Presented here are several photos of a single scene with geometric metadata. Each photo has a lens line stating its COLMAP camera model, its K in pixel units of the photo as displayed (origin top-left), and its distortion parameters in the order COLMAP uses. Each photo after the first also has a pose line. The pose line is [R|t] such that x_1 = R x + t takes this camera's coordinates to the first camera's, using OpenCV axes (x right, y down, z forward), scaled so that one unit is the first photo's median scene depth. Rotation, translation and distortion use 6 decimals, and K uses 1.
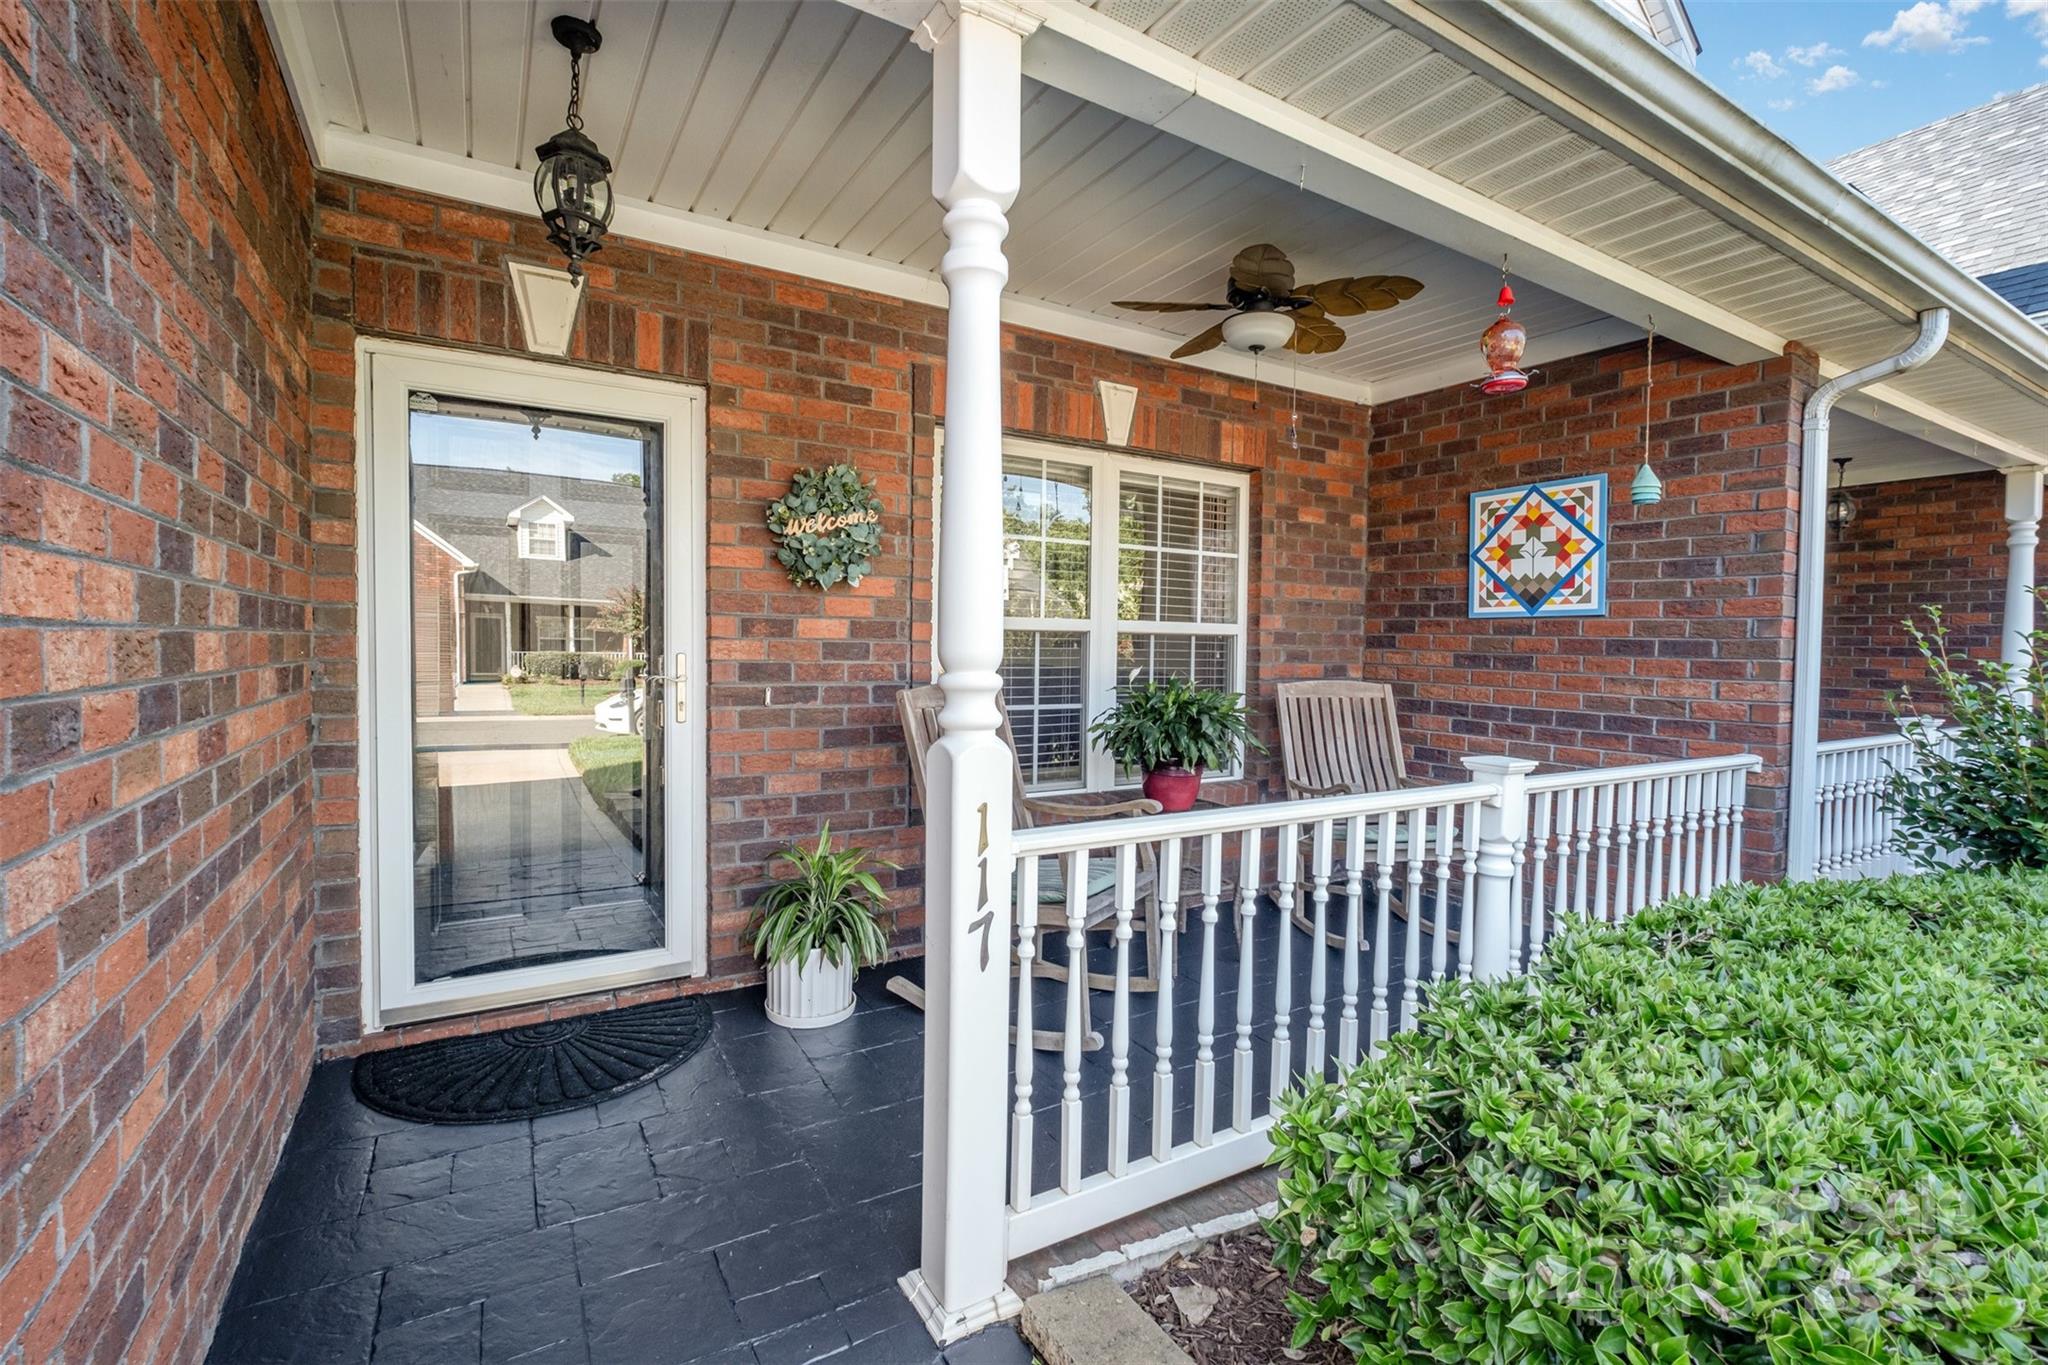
lens RADIAL K [[896.8, 0, 1017.3], [0, 896.8, 693.6], [0, 0, 1]] dist [-0.001061, 0.000061]
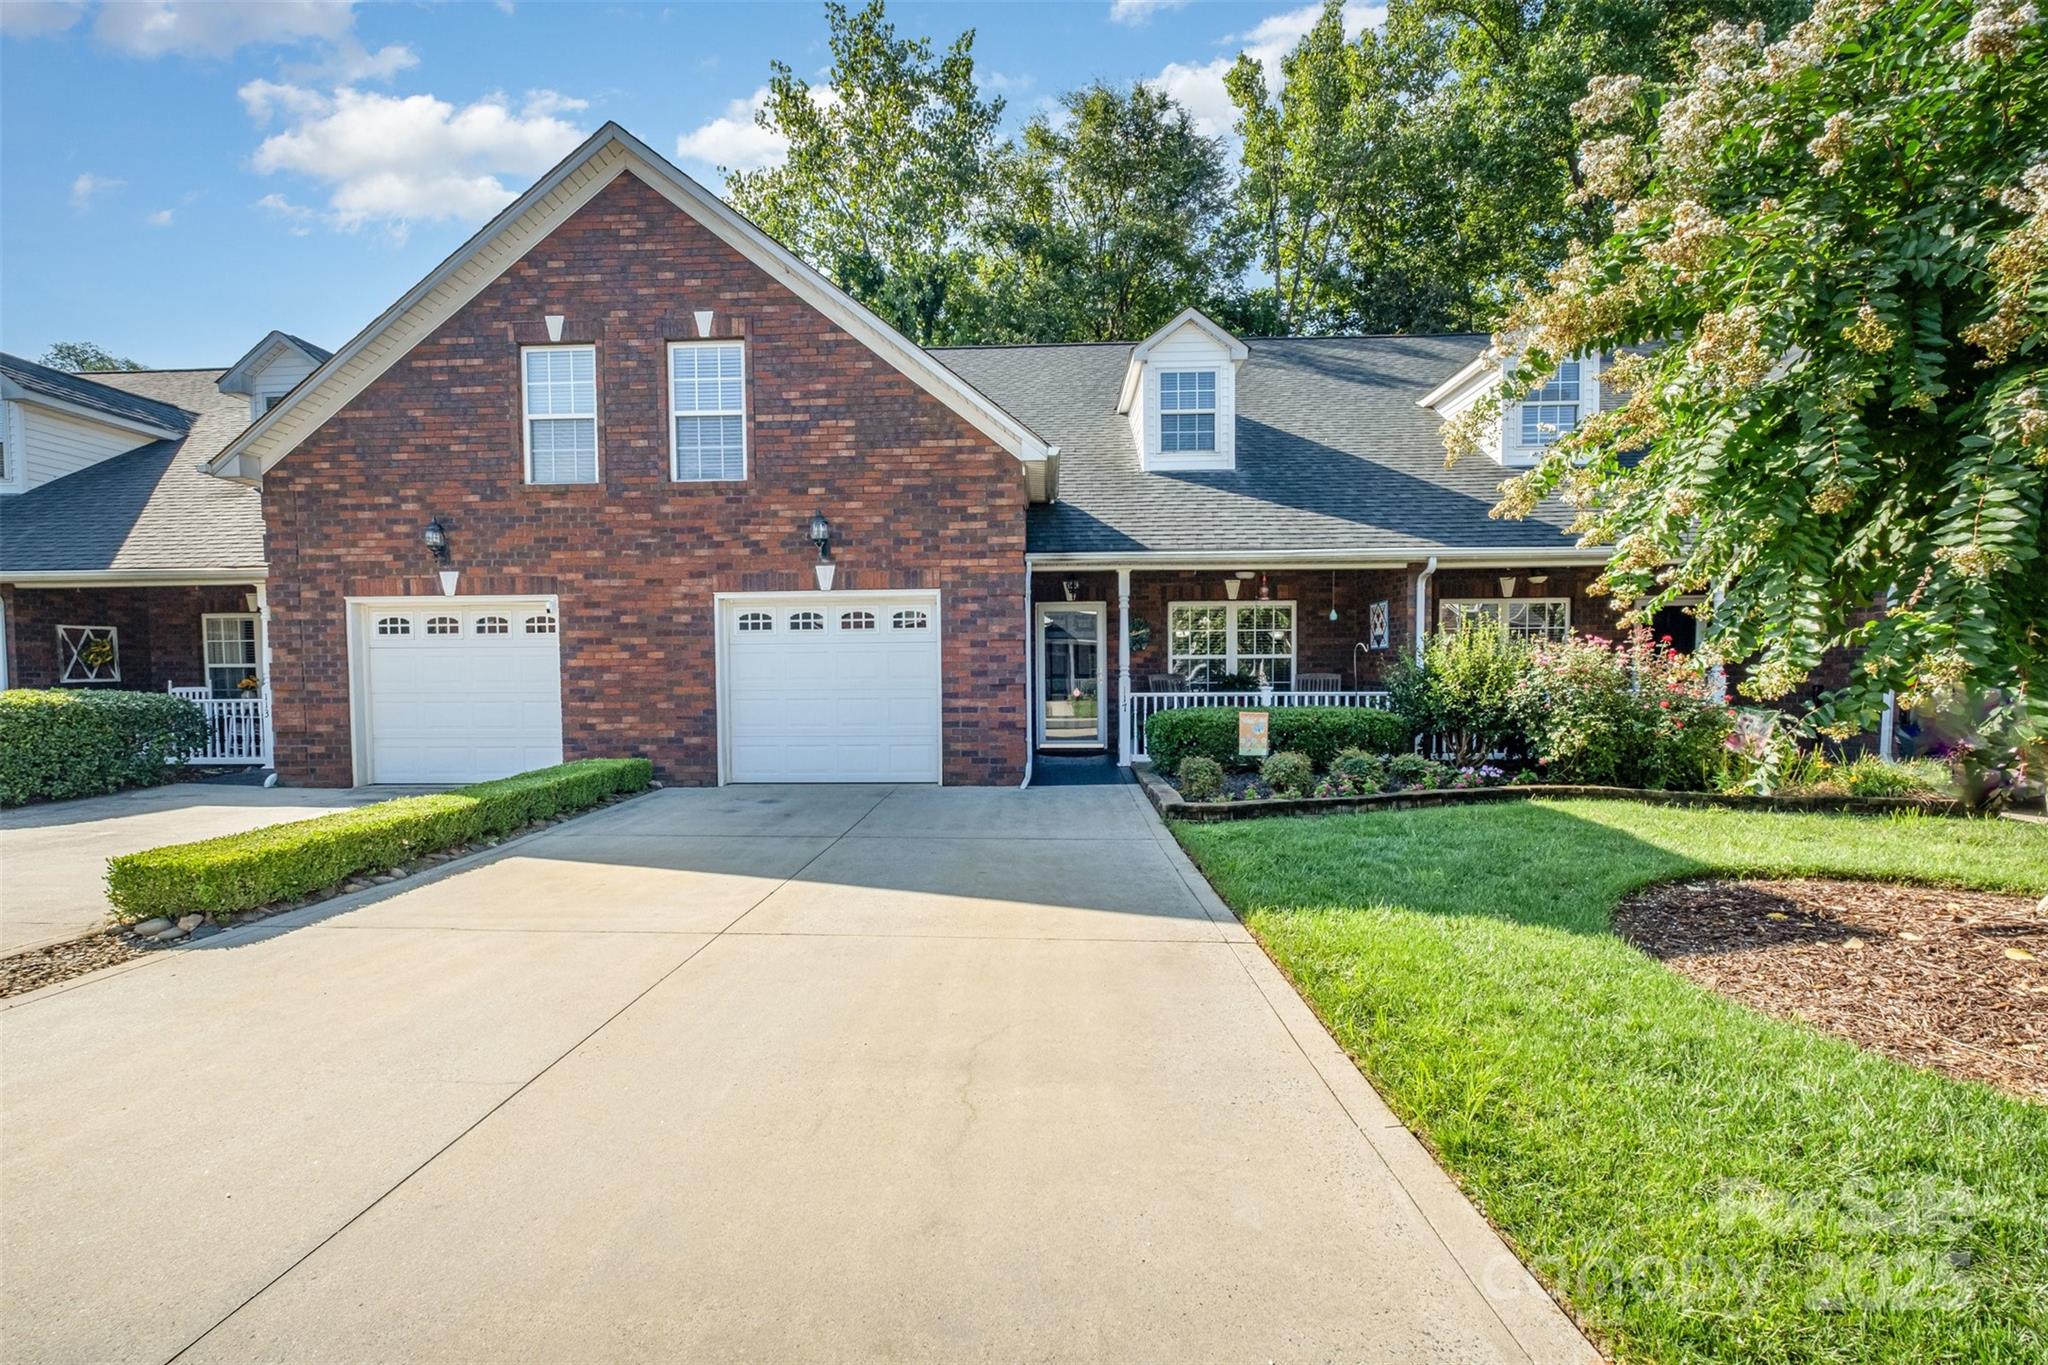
lens RADIAL K [[894.7, 0, 1013.4], [0, 894.7, 675.8], [0, 0, 1]] dist [-0.002111, -0.000258]
pose [[0.834763, -0.017812, -0.550322, 1.145431], [-0.010431, 0.998786, -0.048149, 0.144199], [0.550511, 0.045933, 0.833563, -1.949800]]
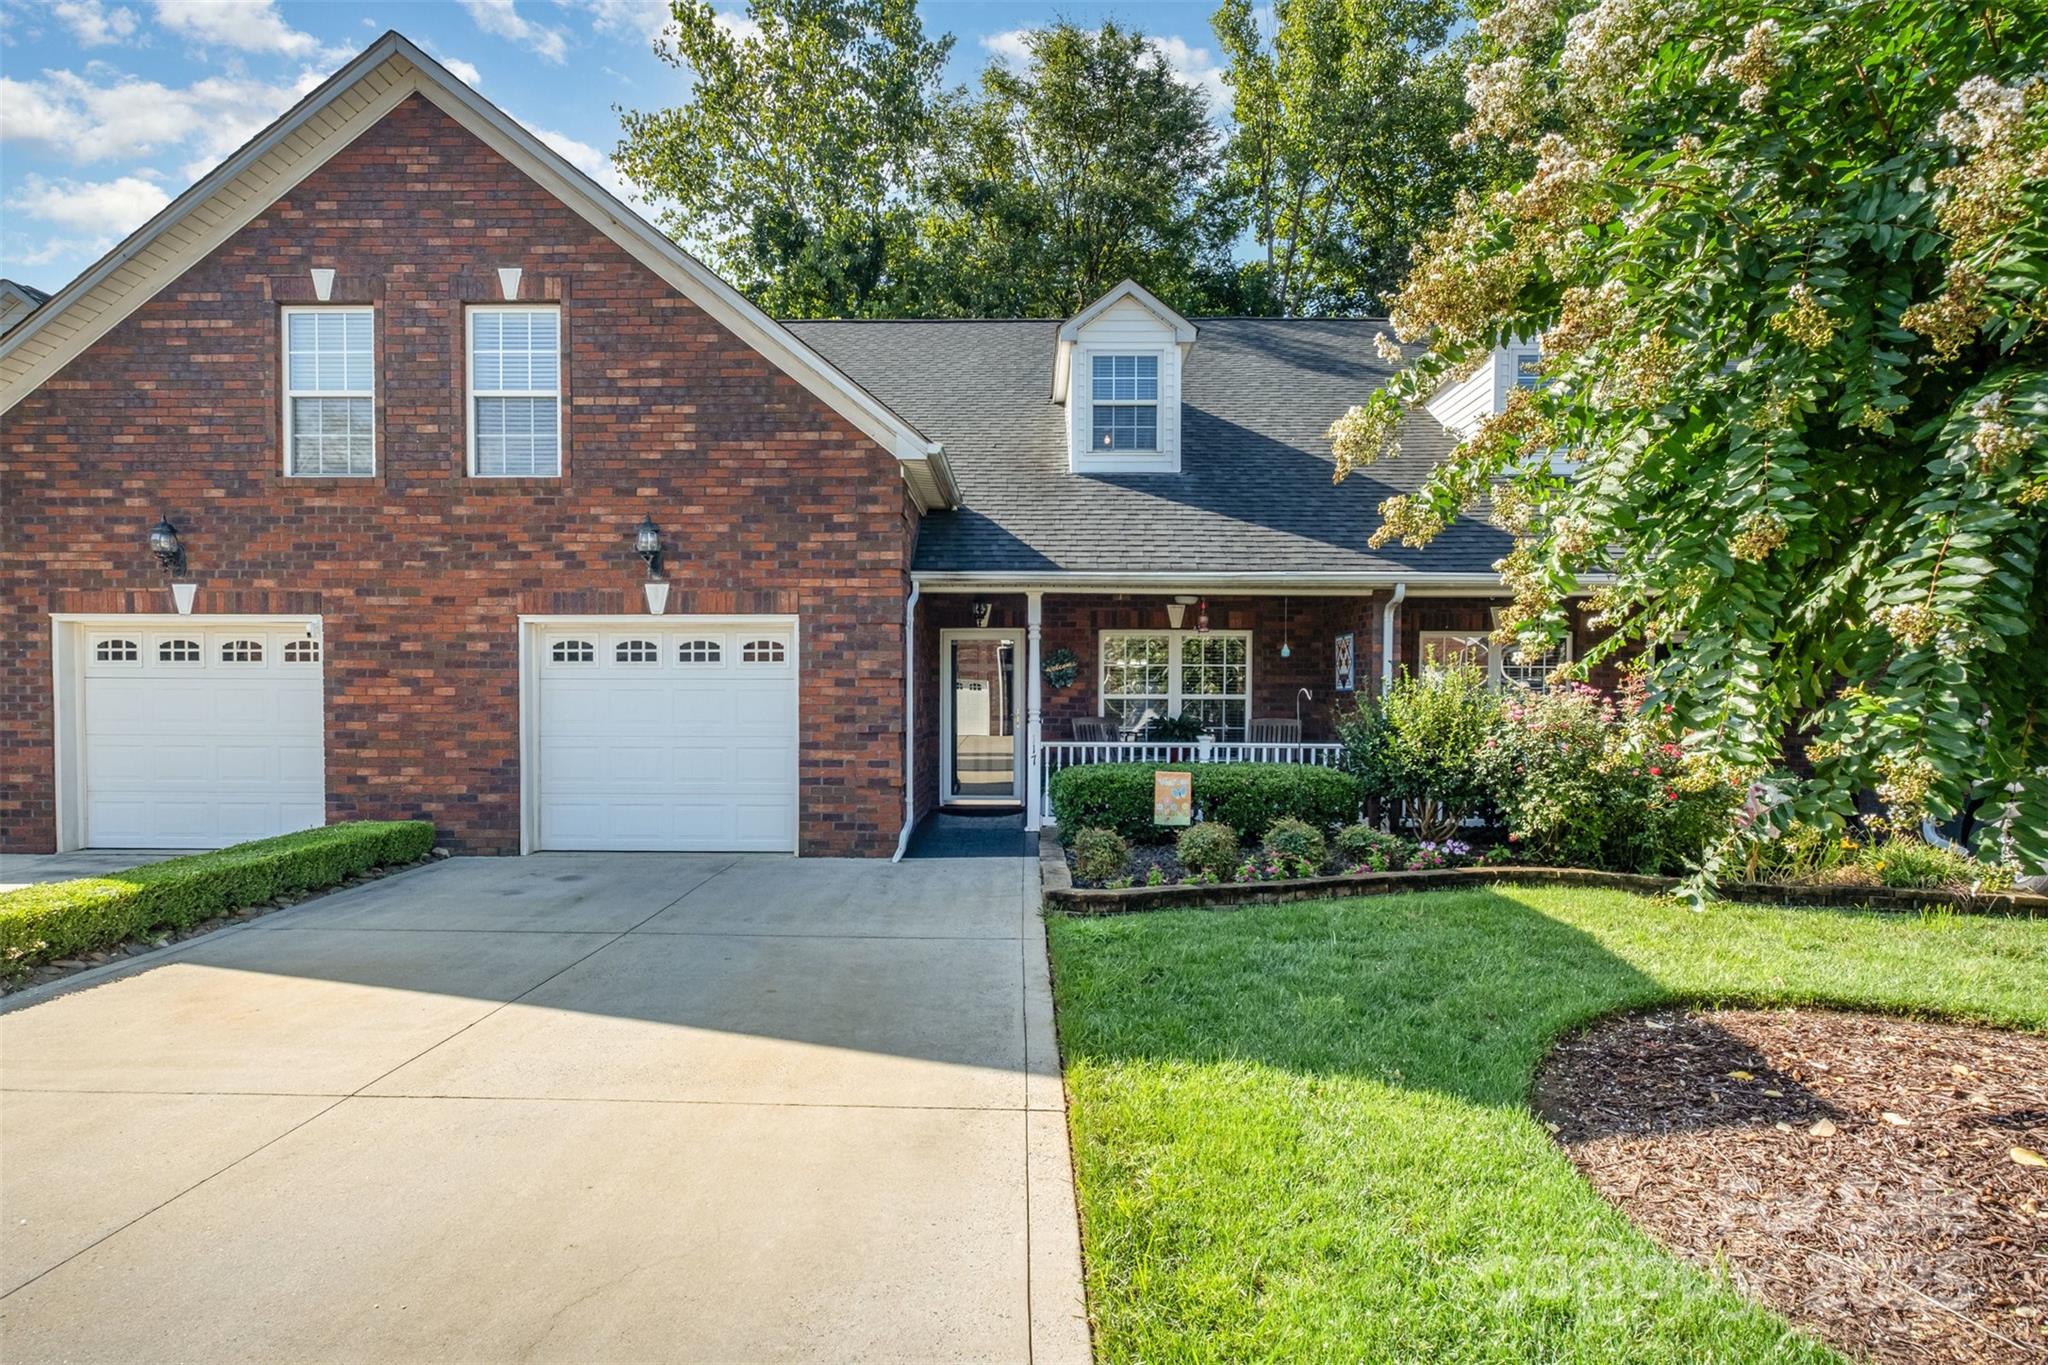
lens RADIAL K [[1030.7, 0, 1024.0], [0, 1030.7, 682.5], [0, 0, 1]] dist [-0.000005, 0.001142]
pose [[0.852557, -0.017848, -0.522330, 1.254636], [-0.019402, 0.997647, -0.065758, 0.085330], [0.522274, 0.066197, 0.850205, -1.717364]]
